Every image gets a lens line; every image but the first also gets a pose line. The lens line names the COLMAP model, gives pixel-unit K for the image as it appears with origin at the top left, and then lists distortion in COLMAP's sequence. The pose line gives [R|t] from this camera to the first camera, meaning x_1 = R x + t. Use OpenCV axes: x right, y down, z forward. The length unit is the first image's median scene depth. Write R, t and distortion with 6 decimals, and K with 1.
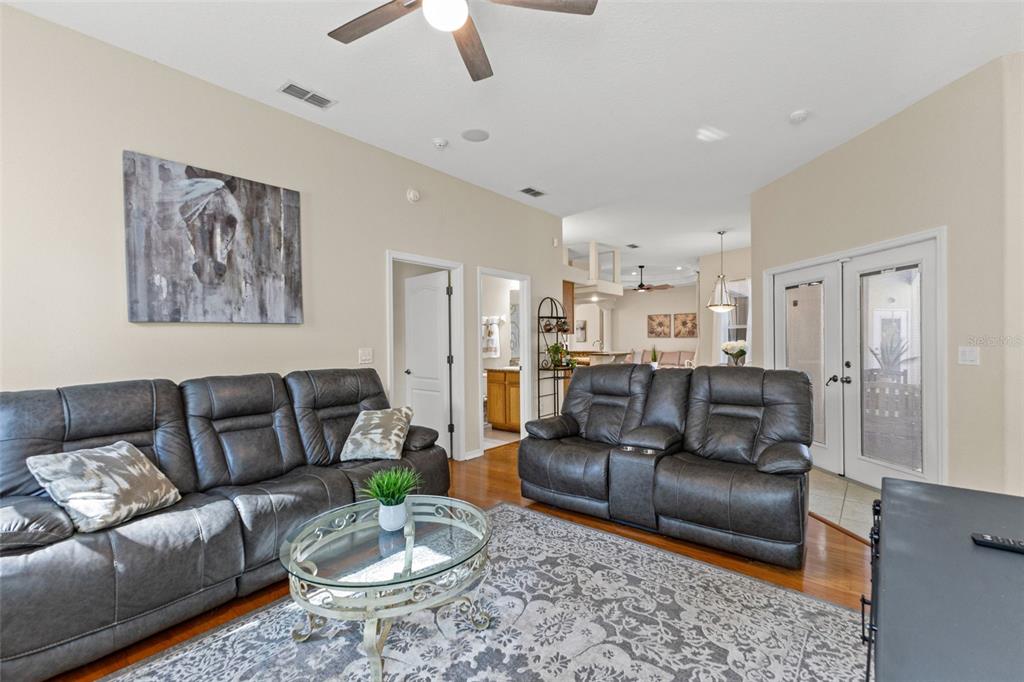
lens RADIAL K [[445.1, 0, 517.0], [0, 445.1, 340.5], [0, 0, 1]] dist [0.025727, 0.000001]
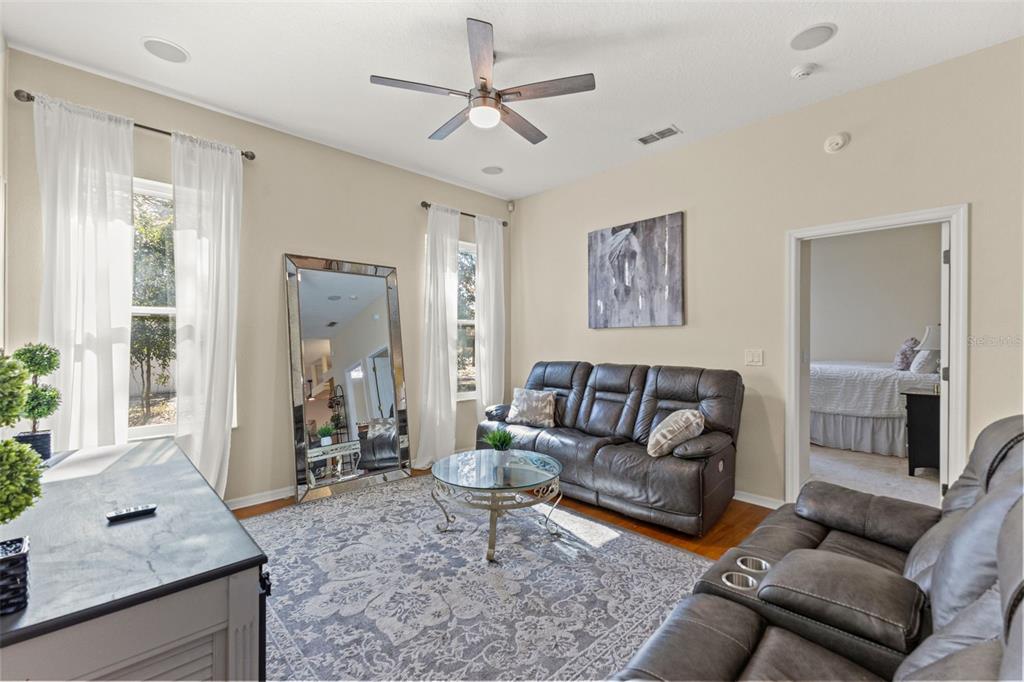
lens RADIAL K [[445.1, 0, 517.0], [0, 445.1, 340.5], [0, 0, 1]] dist [0.025727, 0.000001]
pose [[-0.118220, 0.014044, -0.992888, 0.828220], [-0.001851, 0.999895, 0.014364, -0.017645], [0.992986, 0.003536, -0.118182, 0.840056]]
